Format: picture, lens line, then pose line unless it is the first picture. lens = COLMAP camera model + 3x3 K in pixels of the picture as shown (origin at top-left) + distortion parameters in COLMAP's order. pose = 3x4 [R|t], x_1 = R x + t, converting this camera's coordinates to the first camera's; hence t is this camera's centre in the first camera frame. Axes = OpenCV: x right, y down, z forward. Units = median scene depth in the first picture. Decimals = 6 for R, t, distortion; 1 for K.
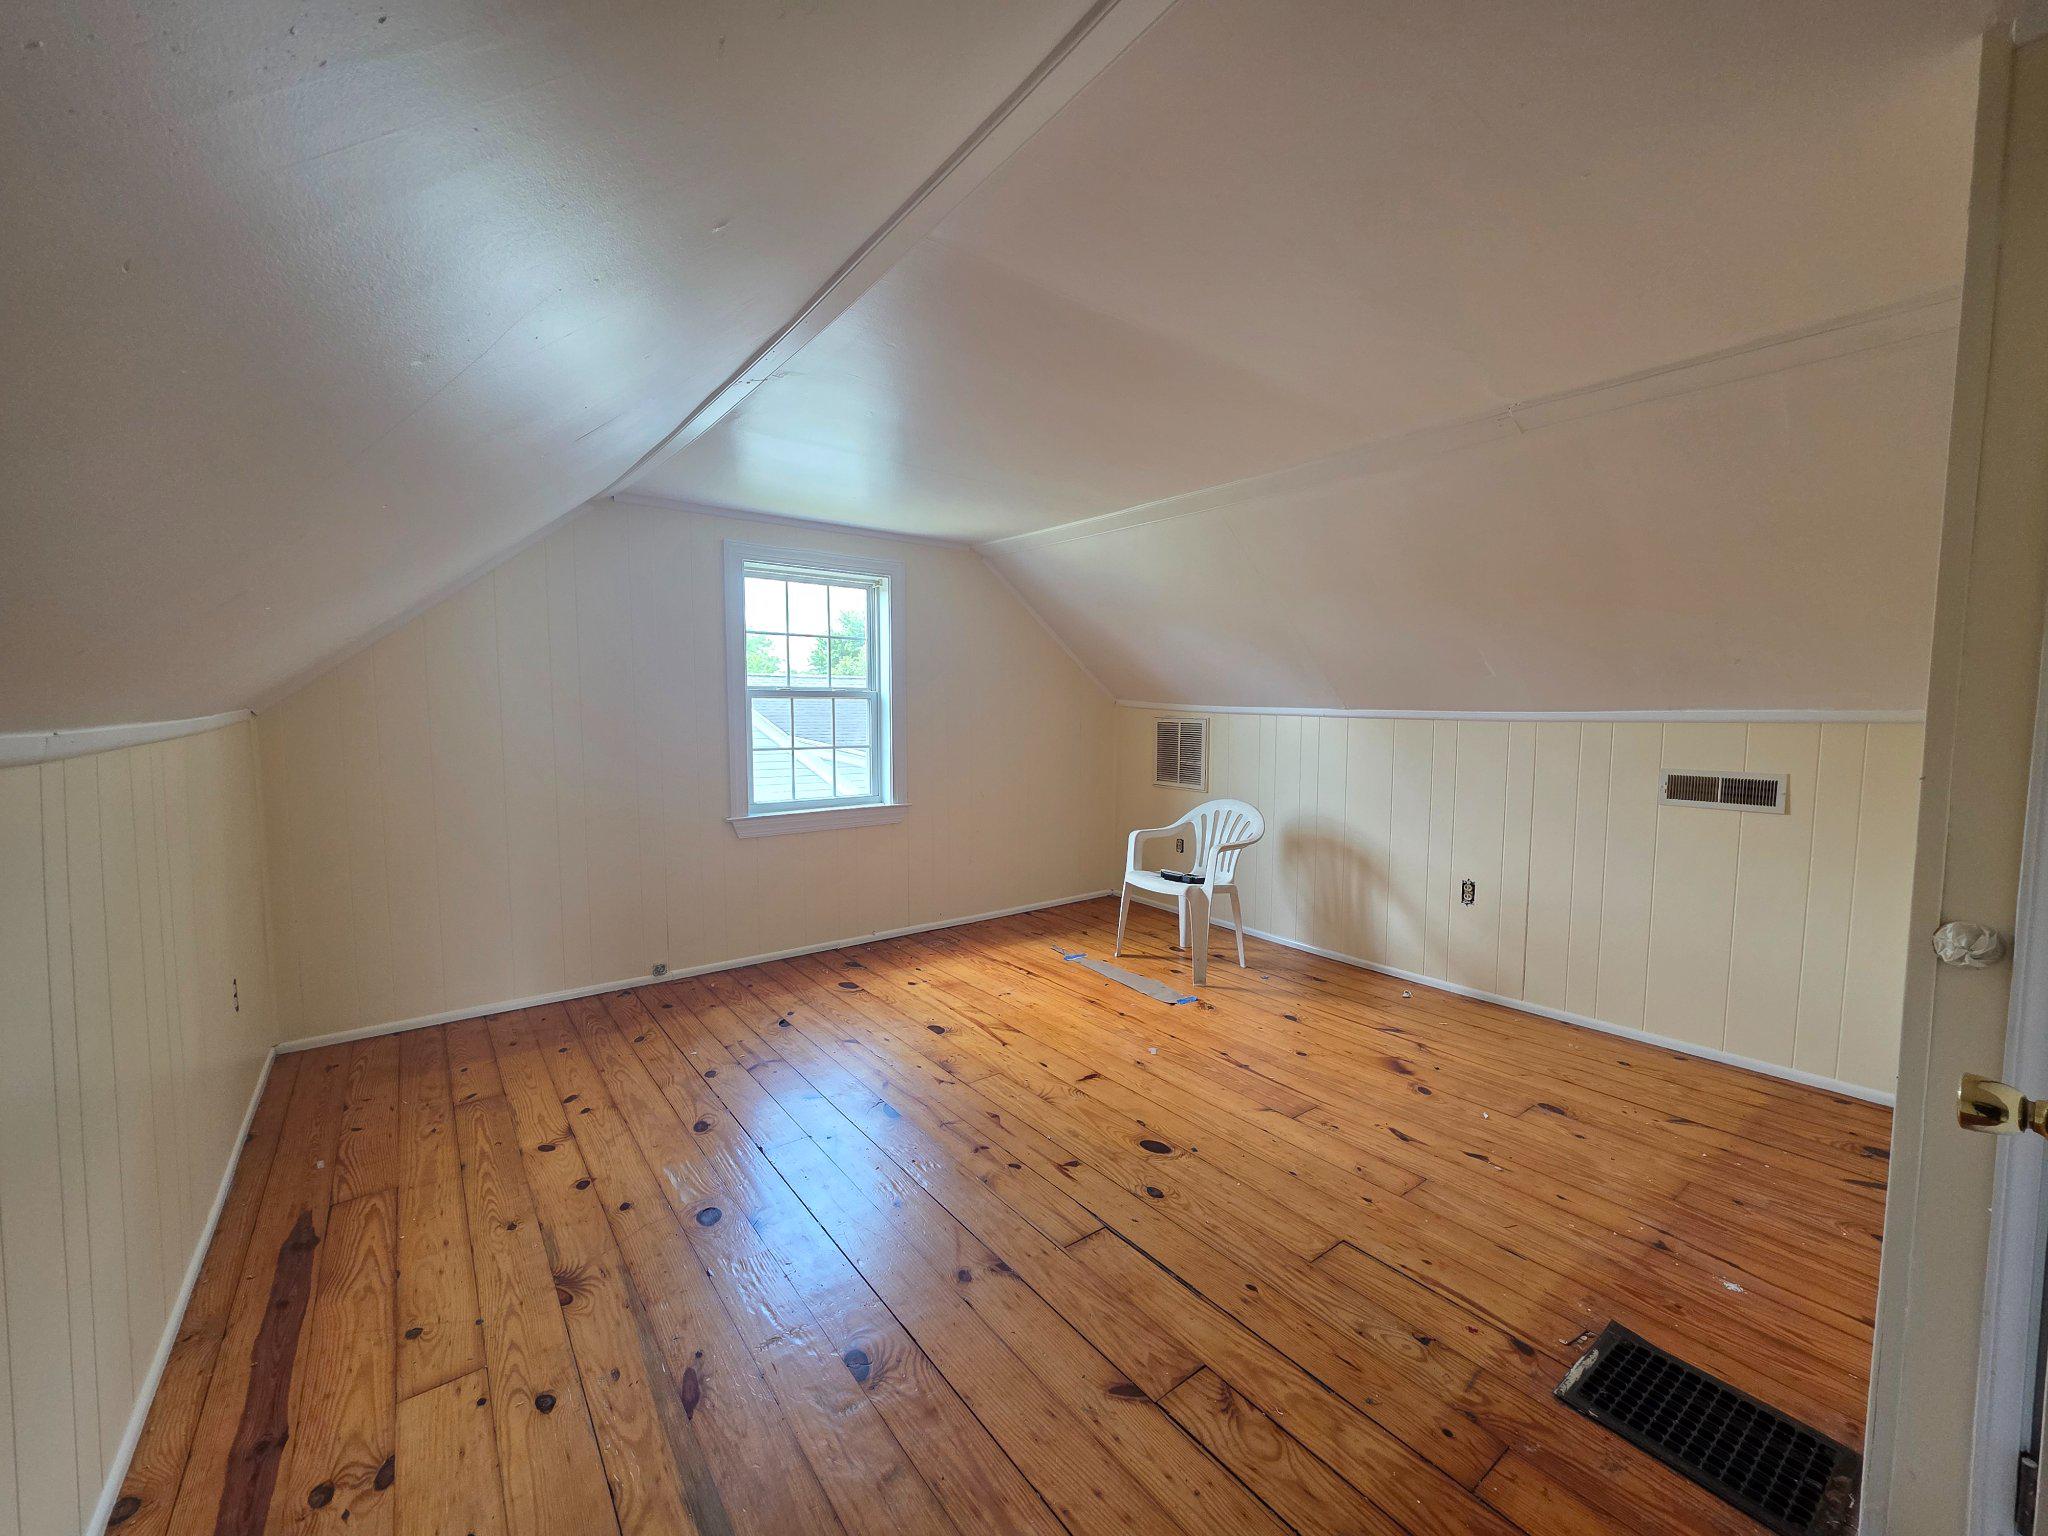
lens RADIAL K [[815.0, 0, 1024.0], [0, 815.0, 768.0], [0, 0, 1]] dist [-0.000085, 0.000312]
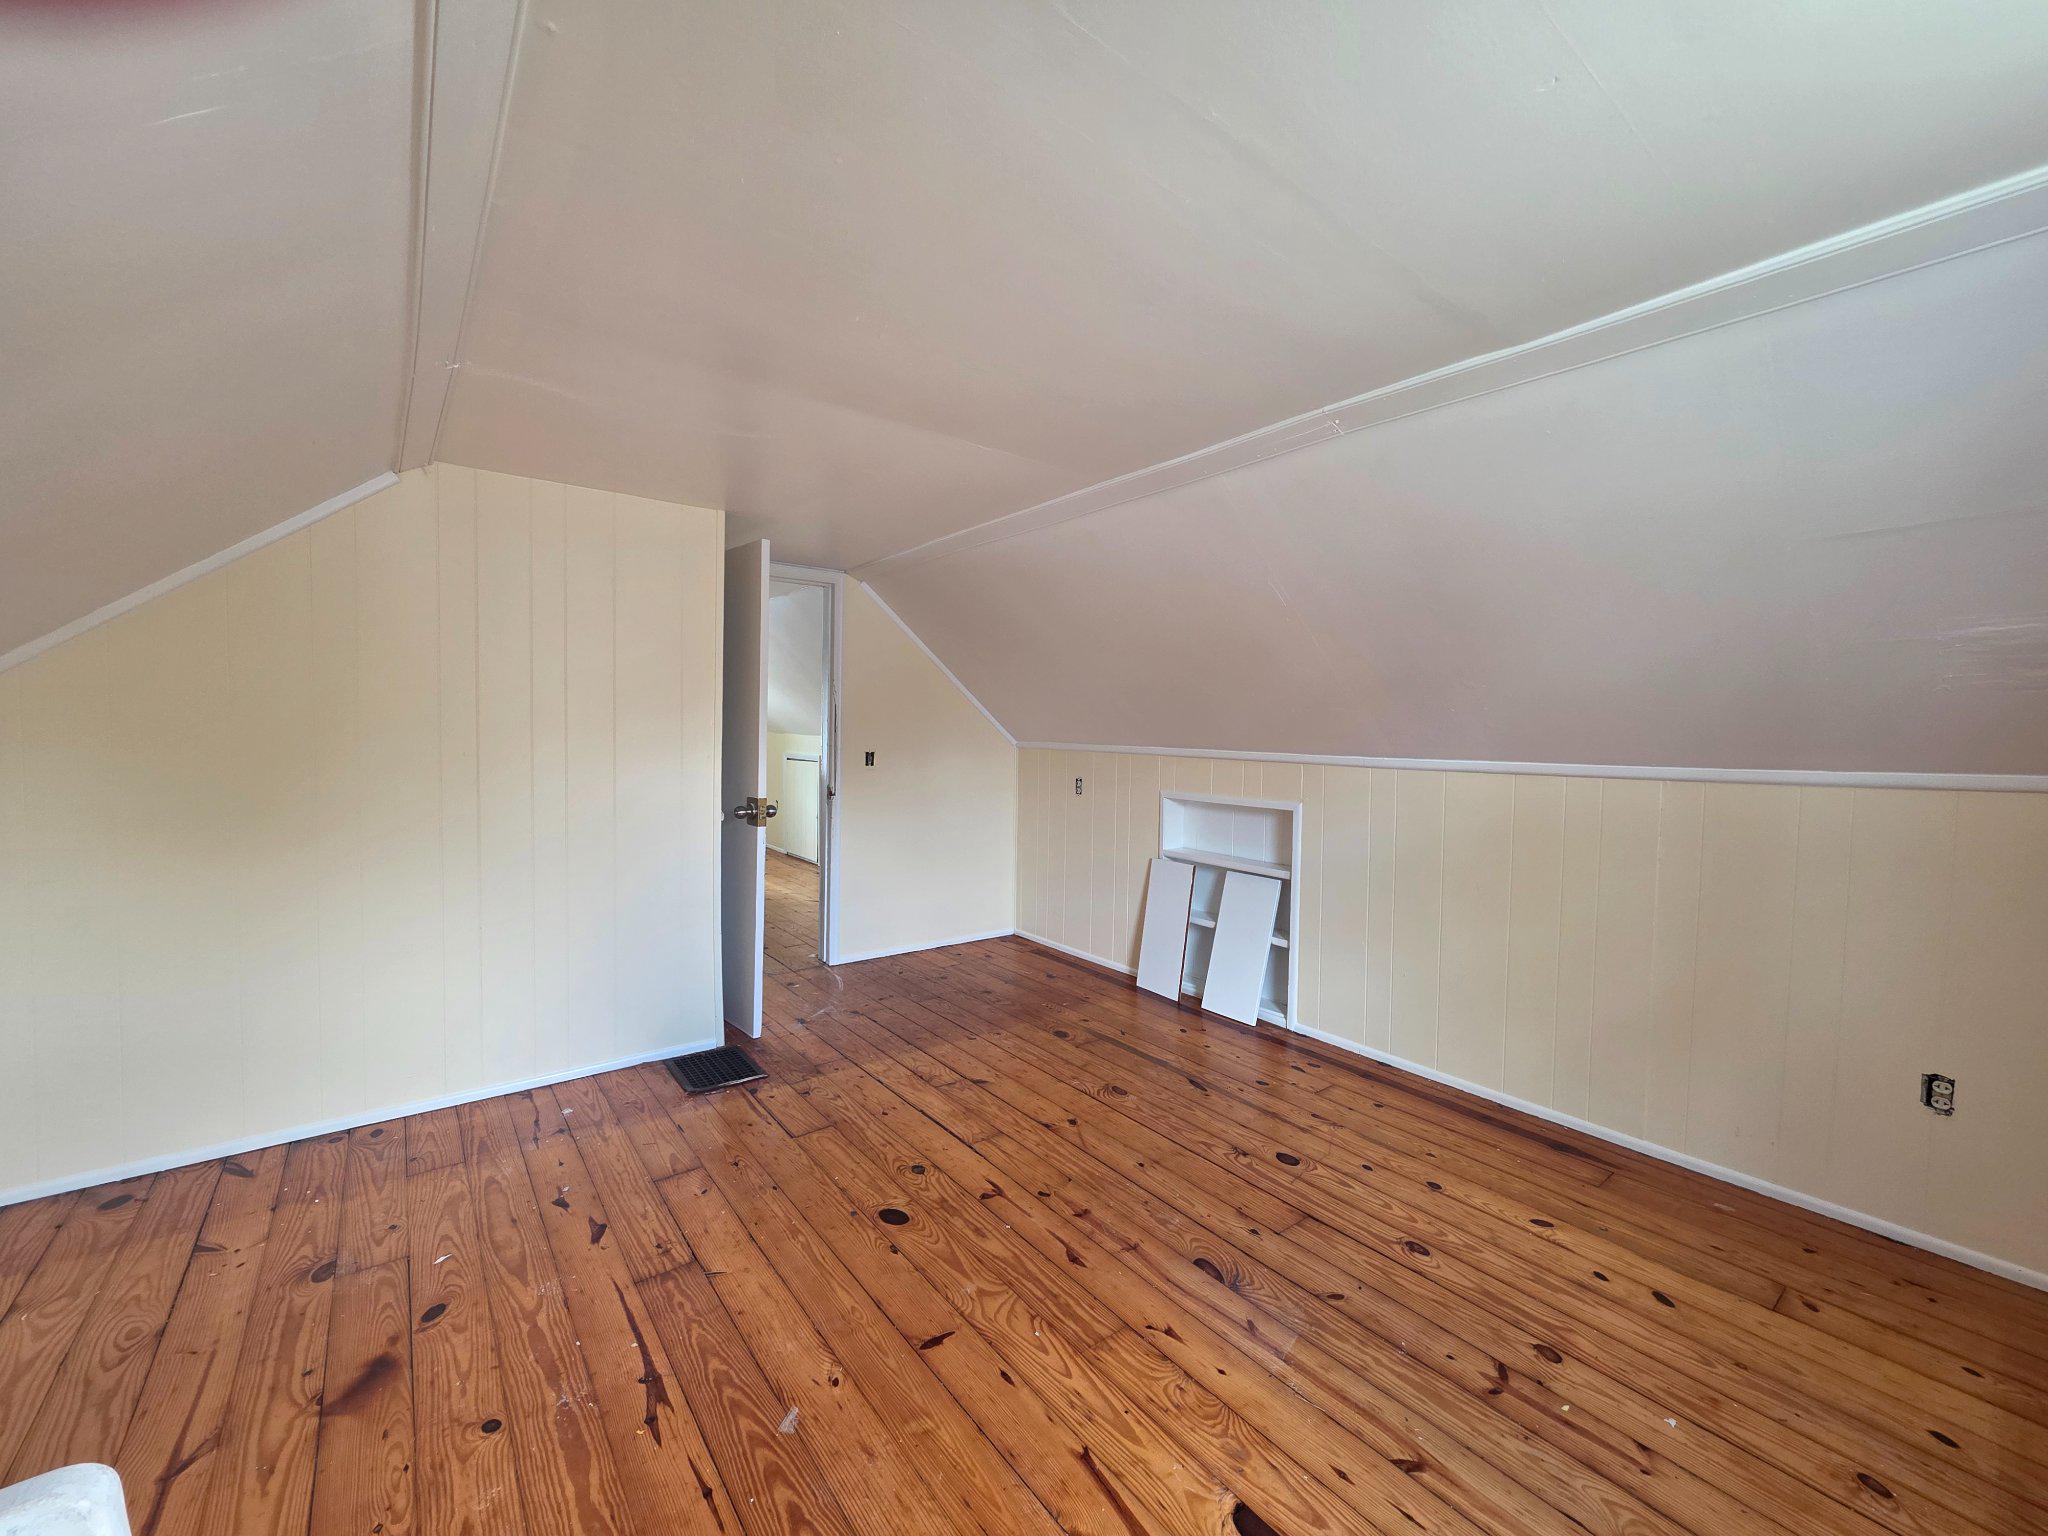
lens RADIAL K [[815.0, 0, 1024.0], [0, 815.0, 768.0], [0, 0, 1]] dist [-0.000085, 0.000312]
pose [[-0.999722, -0.022008, -0.008424, 0.034516], [-0.022850, 0.992721, 0.118251, -0.161347], [0.005760, 0.118411, -0.992948, 1.966864]]
